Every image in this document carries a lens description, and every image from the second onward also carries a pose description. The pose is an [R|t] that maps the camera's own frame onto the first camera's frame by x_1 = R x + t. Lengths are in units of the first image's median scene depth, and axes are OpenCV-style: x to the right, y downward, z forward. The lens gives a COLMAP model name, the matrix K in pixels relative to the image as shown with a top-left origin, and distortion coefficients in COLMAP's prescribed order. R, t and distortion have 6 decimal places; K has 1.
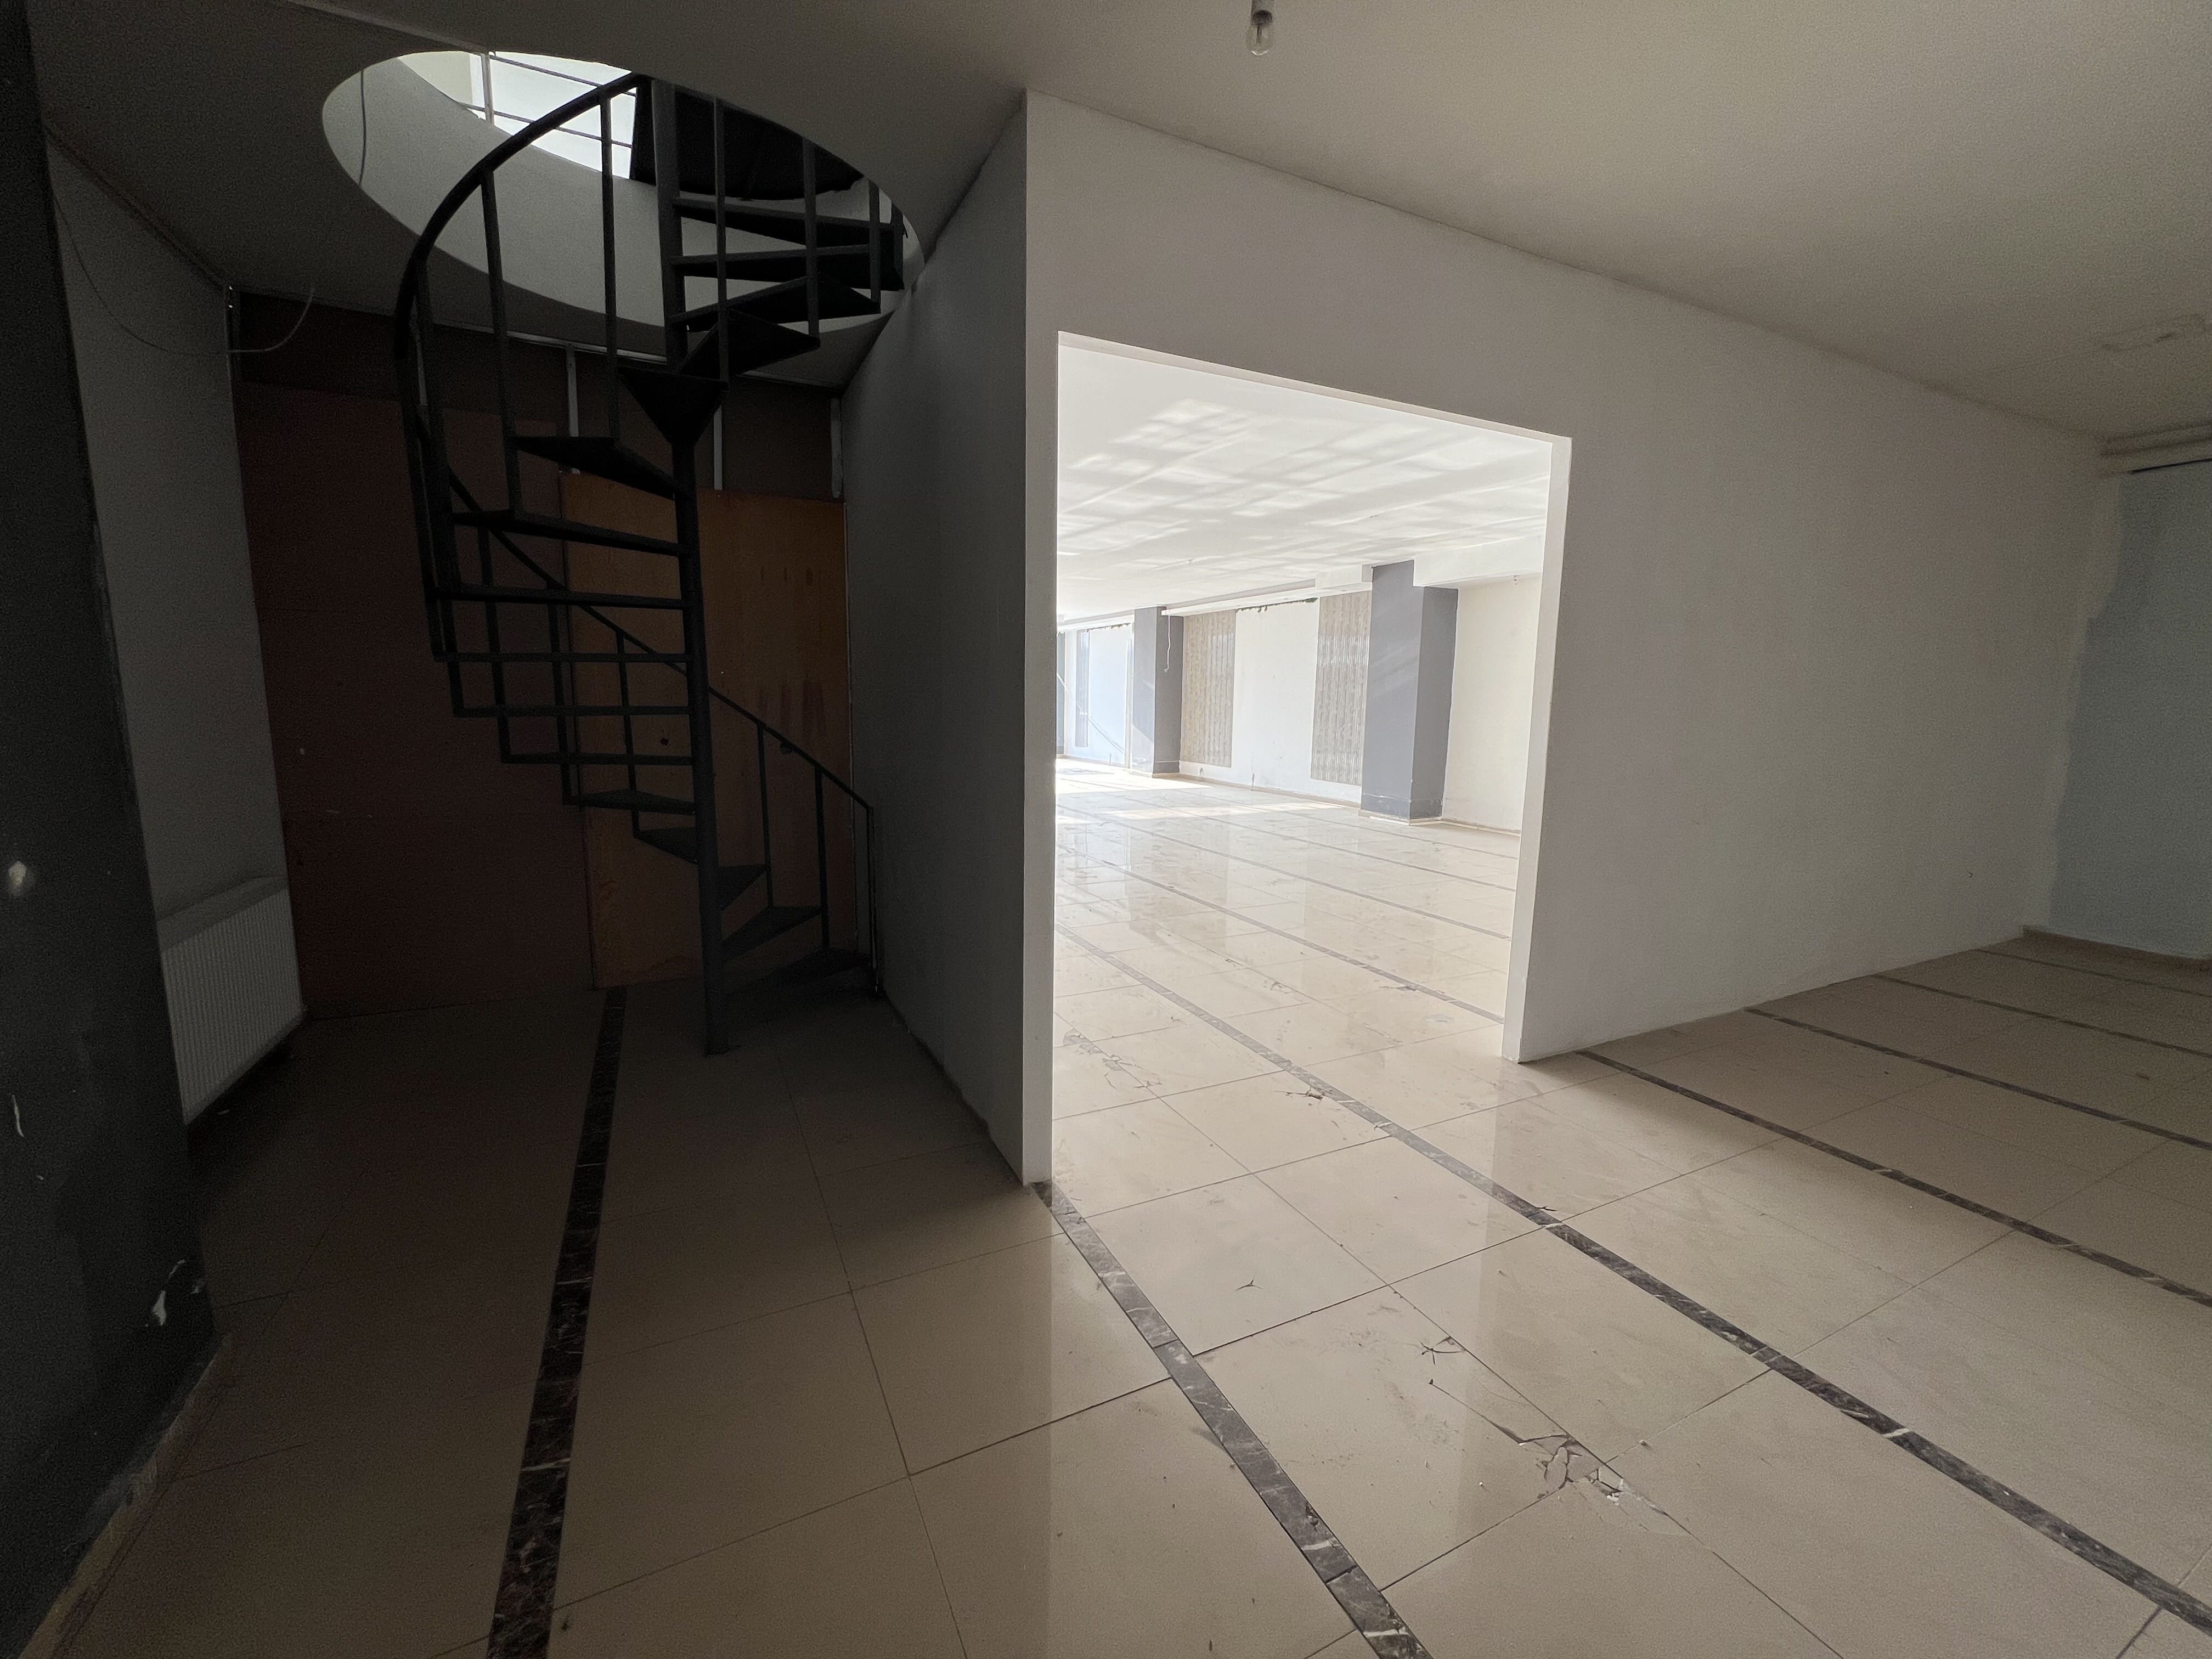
lens RADIAL K [[883.4, 0, 1101.4], [0, 883.4, 818.9], [0, 0, 1]] dist [-0.004614, 0.000360]
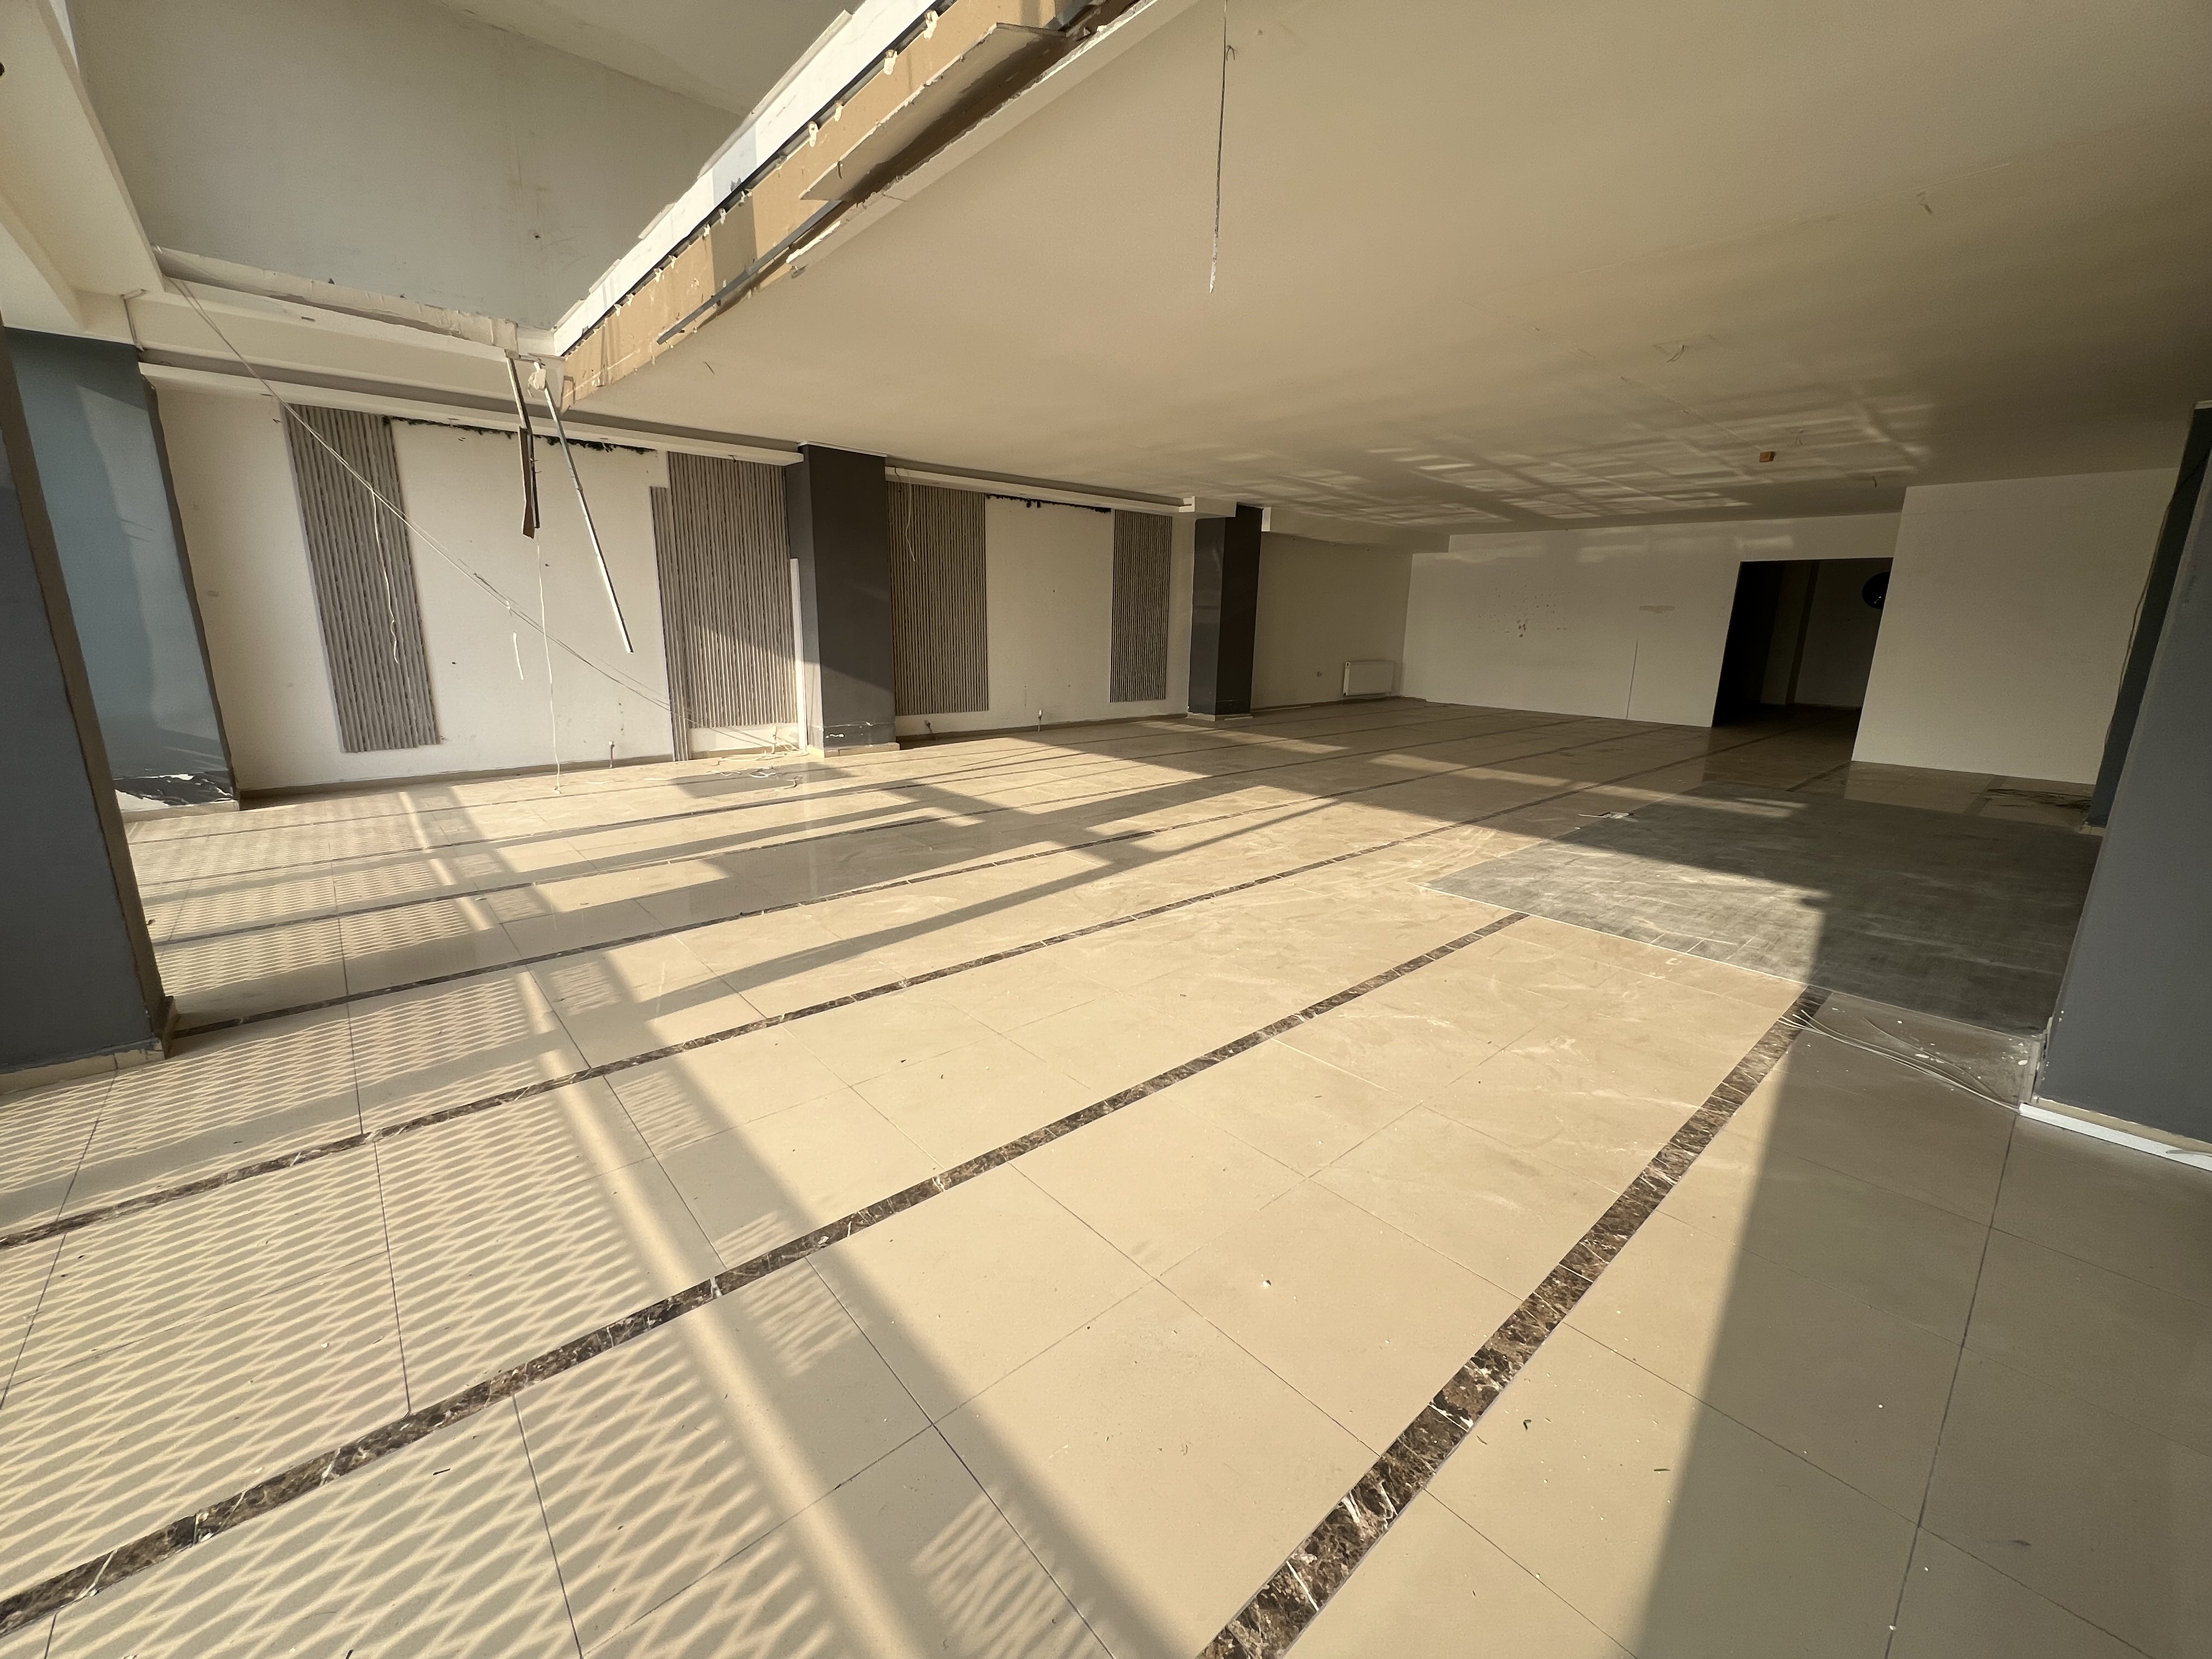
lens RADIAL K [[883.4, 0, 1097.1], [0, 883.4, 827.4], [0, 0, 1]] dist [-0.004614, 0.000360]
pose [[-0.251838, -0.234773, 0.938860, -0.864559], [0.118805, 0.955290, 0.270750, -0.220248], [-0.960449, 0.179727, -0.212687, 1.535247]]
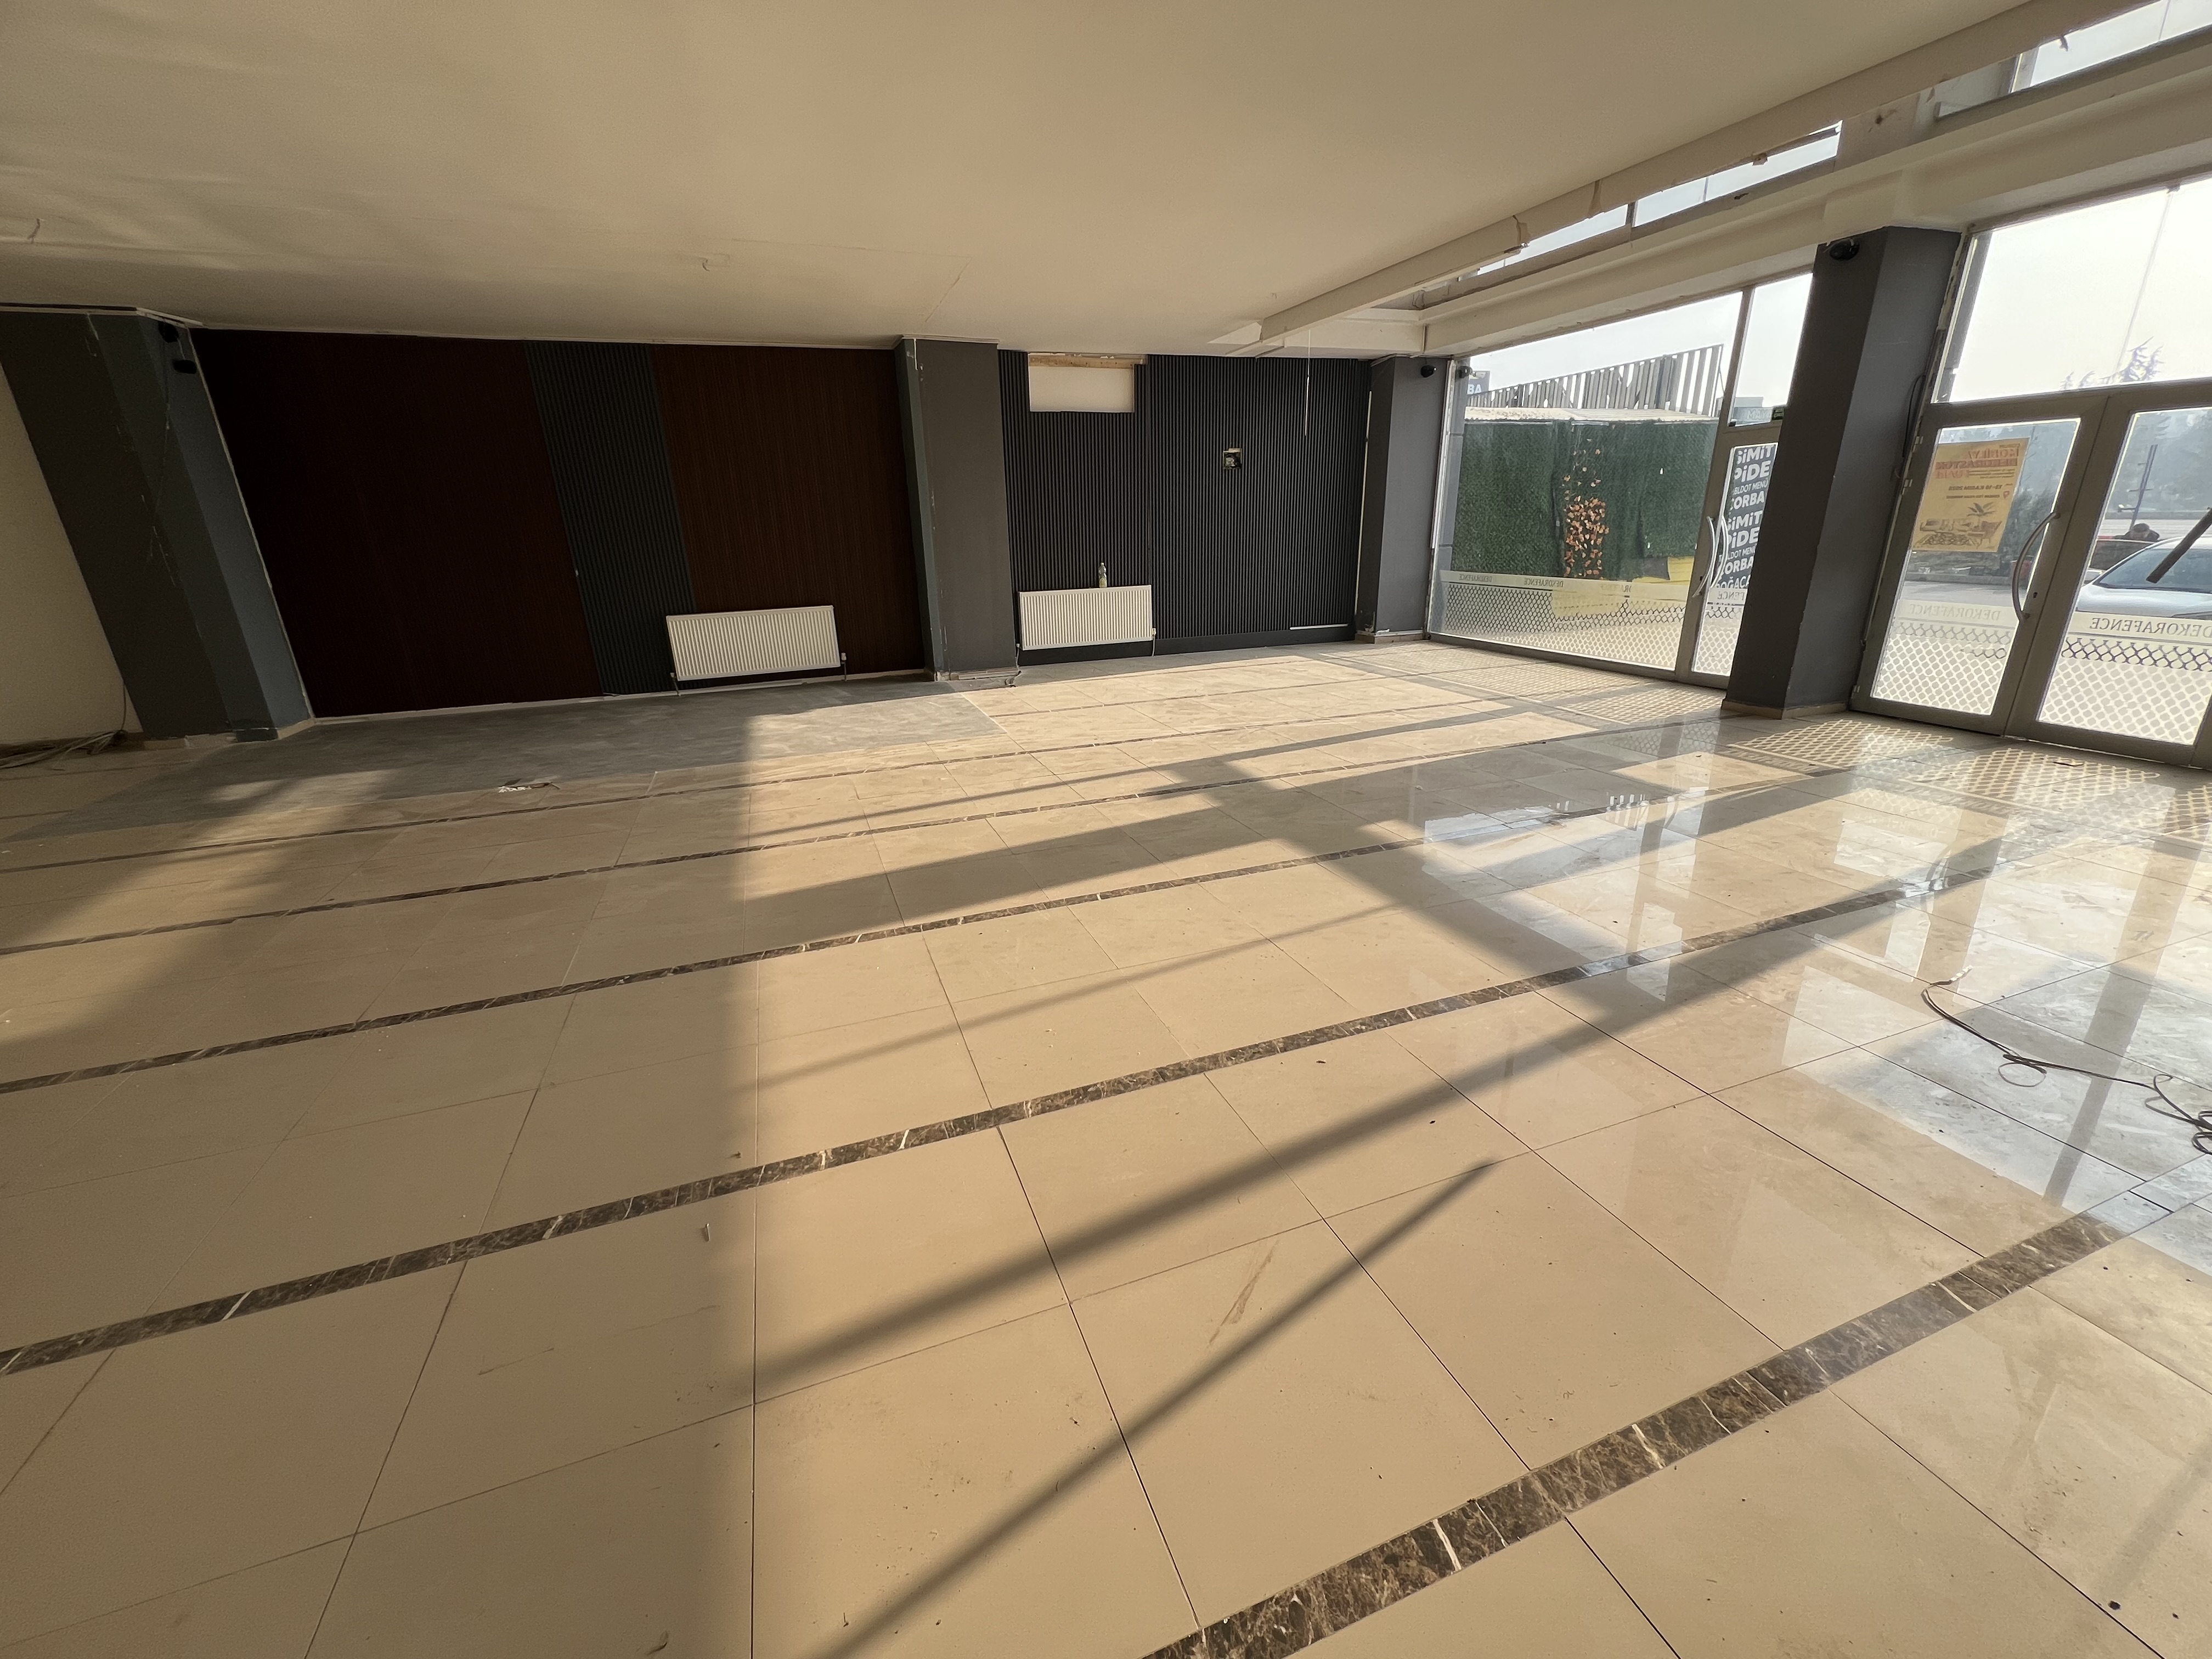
lens RADIAL K [[883.4, 0, 1101.7], [0, 883.4, 827.2], [0, 0, 1]] dist [-0.004614, 0.000360]
pose [[-0.111366, 0.321621, -0.940297, 0.162241], [-0.113926, 0.935813, 0.333580, -0.189815], [0.987228, 0.144273, -0.067577, 1.383520]]
